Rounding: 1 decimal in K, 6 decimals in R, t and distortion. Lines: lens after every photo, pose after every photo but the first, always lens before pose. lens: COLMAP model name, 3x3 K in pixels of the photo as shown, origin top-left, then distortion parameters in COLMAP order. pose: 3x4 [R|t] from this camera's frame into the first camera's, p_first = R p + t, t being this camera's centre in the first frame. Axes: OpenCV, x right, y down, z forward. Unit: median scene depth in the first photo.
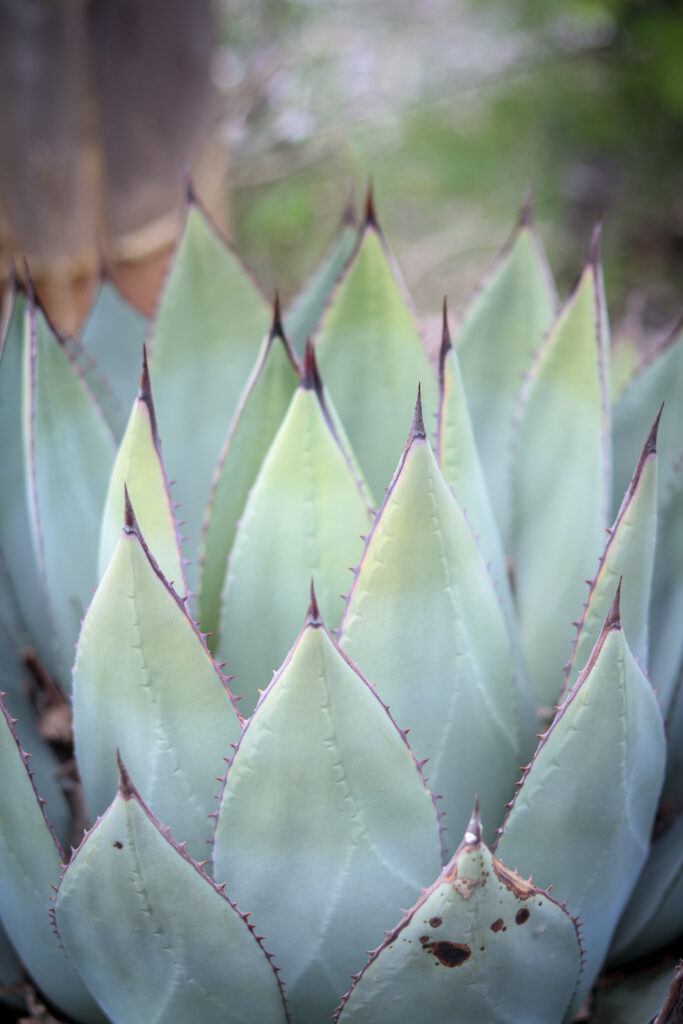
lens RADIAL K [[2526.1, 0, 341.5], [0, 2526.1, 512.0], [0, 0, 1]] dist [-0.014400, -0.043335]
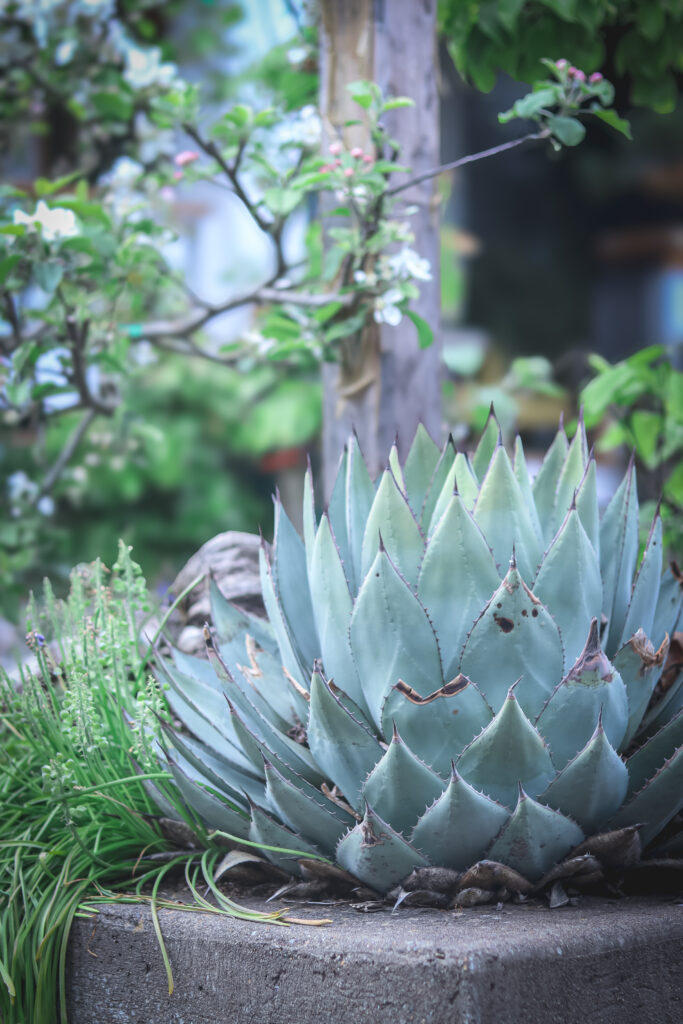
lens RADIAL K [[2526.1, 0, 341.5], [0, 2526.1, 512.0], [0, 0, 1]] dist [-0.014400, -0.043335]
pose [[0.993031, 0.009271, -0.117491, 0.174439], [-0.057101, 0.909929, -0.410815, 1.111011], [0.103100, 0.414661, 0.904117, -1.341131]]
